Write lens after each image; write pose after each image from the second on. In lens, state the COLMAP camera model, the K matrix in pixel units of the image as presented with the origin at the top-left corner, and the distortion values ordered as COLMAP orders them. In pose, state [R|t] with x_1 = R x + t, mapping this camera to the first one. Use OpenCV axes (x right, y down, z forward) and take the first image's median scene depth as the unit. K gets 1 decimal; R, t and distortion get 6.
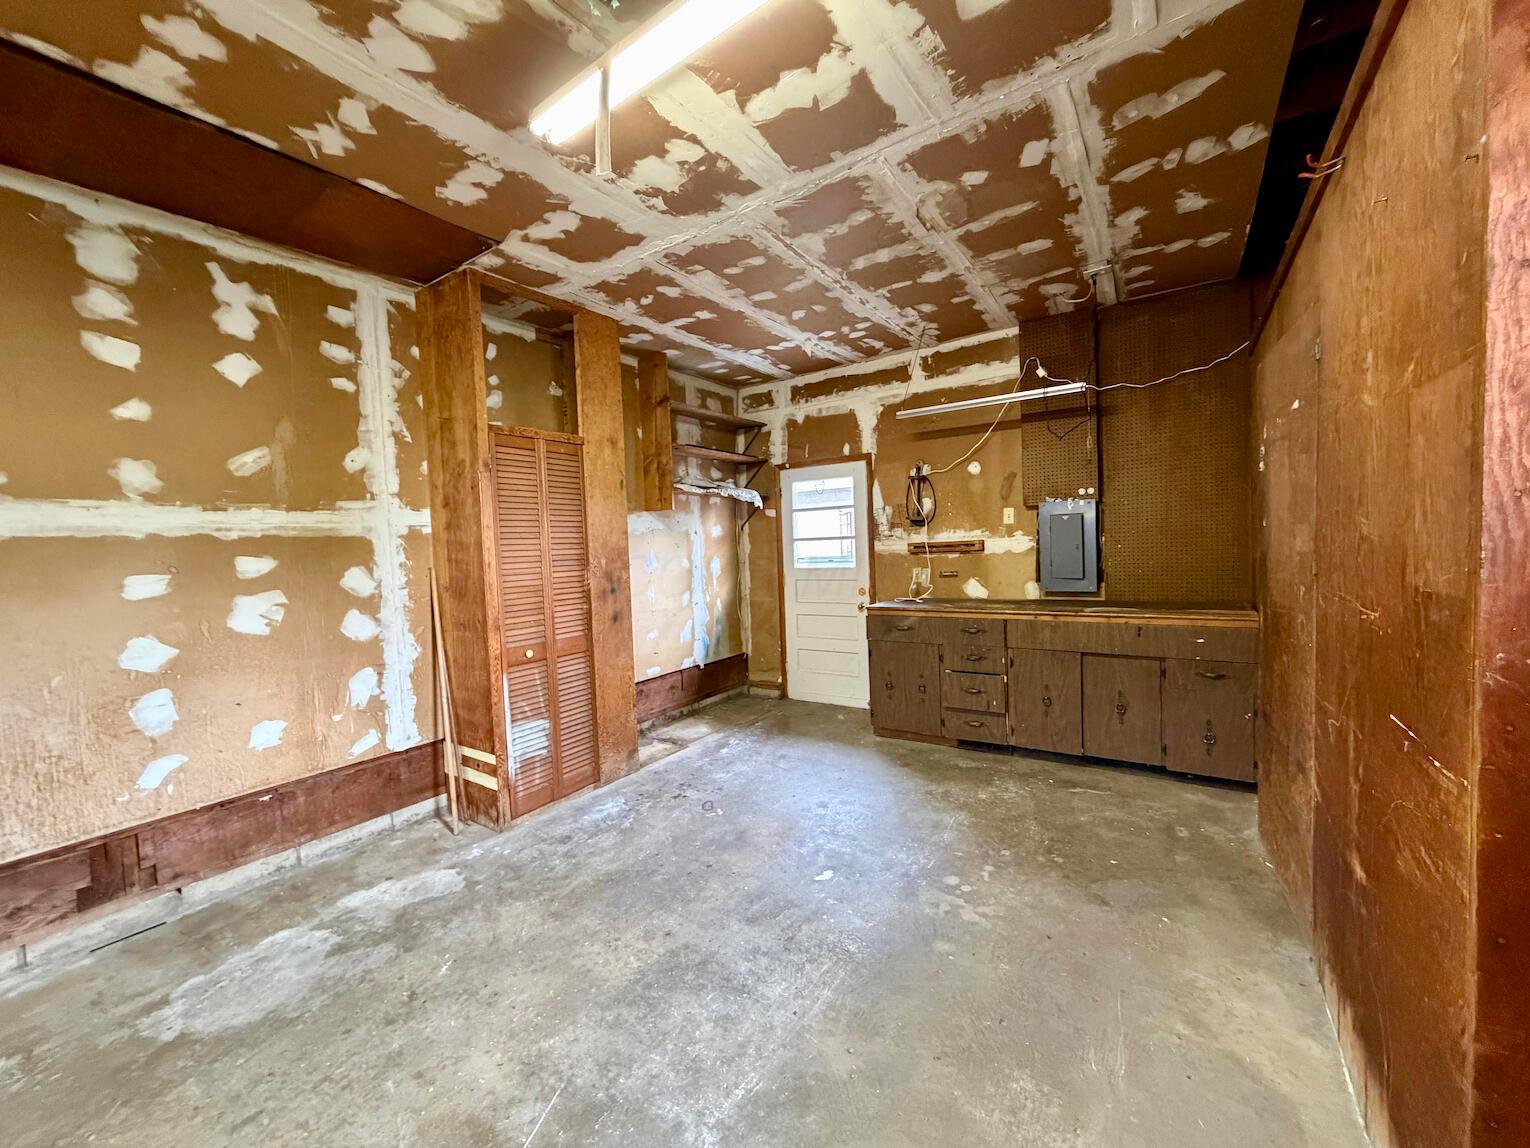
lens RADIAL K [[610.2, 0, 761.7], [0, 610.2, 573.2], [0, 0, 1]] dist [0.000379, -0.000298]
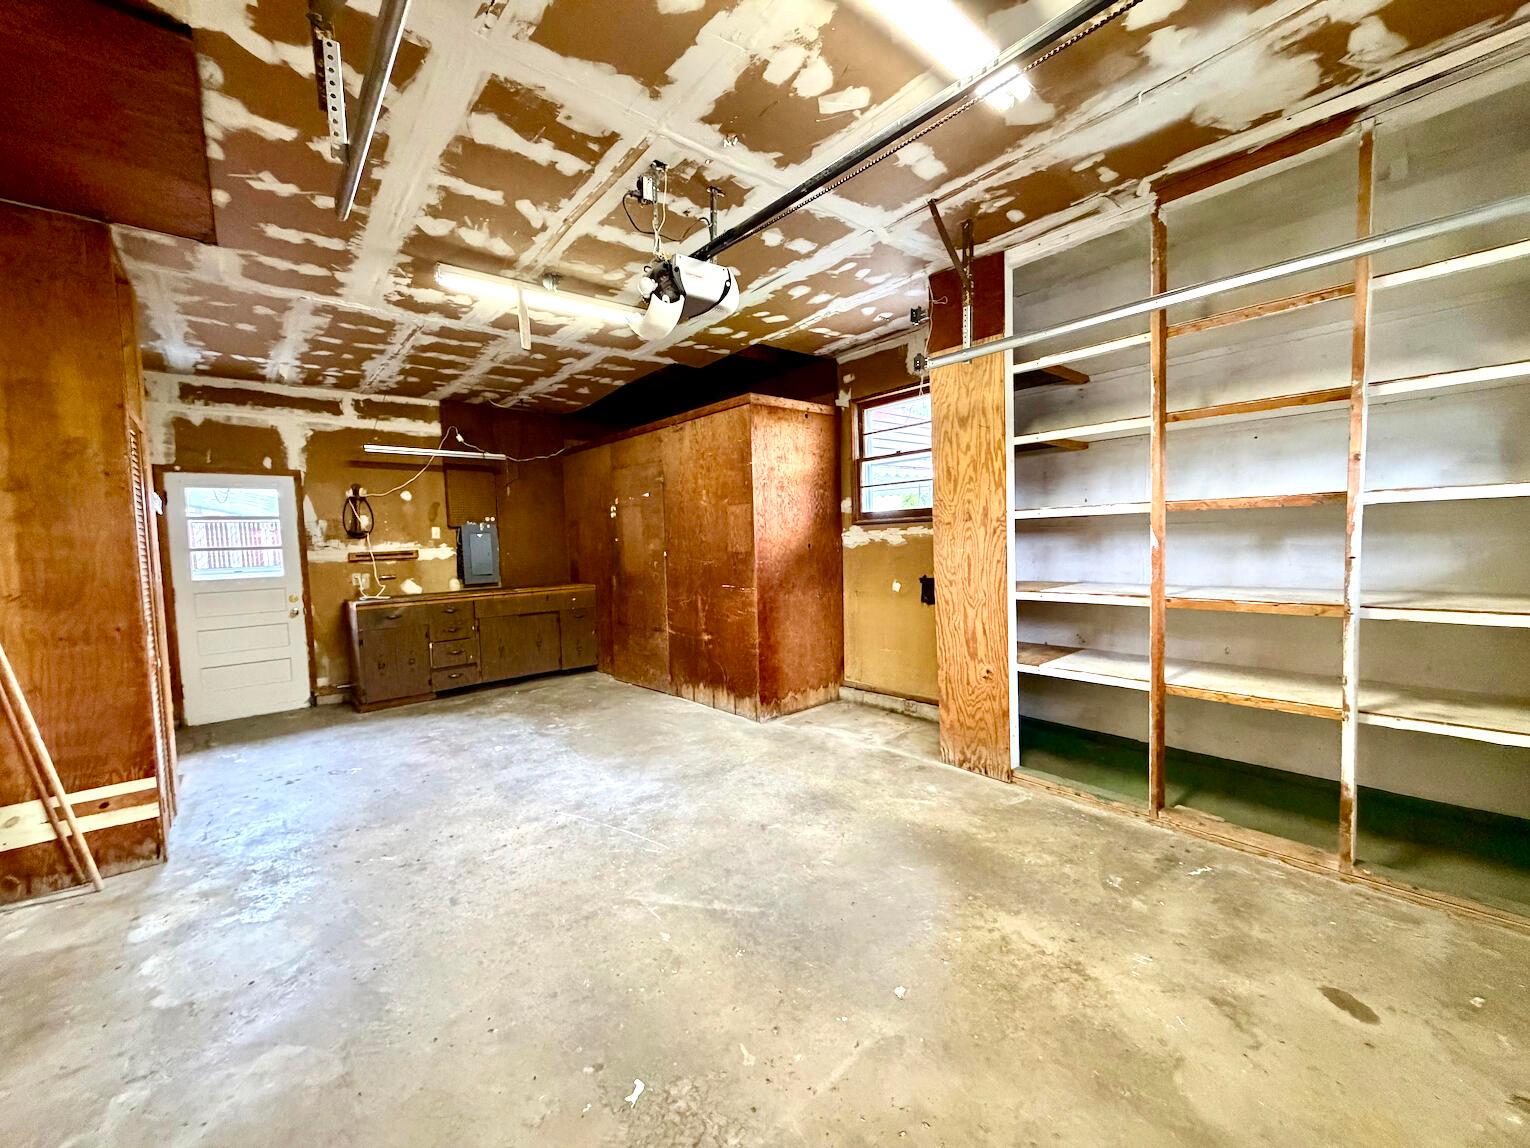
lens RADIAL K [[610.2, 0, 761.7], [0, 610.2, 573.2], [0, 0, 1]] dist [0.000379, -0.000298]
pose [[0.253457, -0.022982, 0.967074, -0.780088], [0.067624, 0.997693, 0.005987, 0.041449], [-0.964980, 0.063880, 0.254427, -0.073027]]
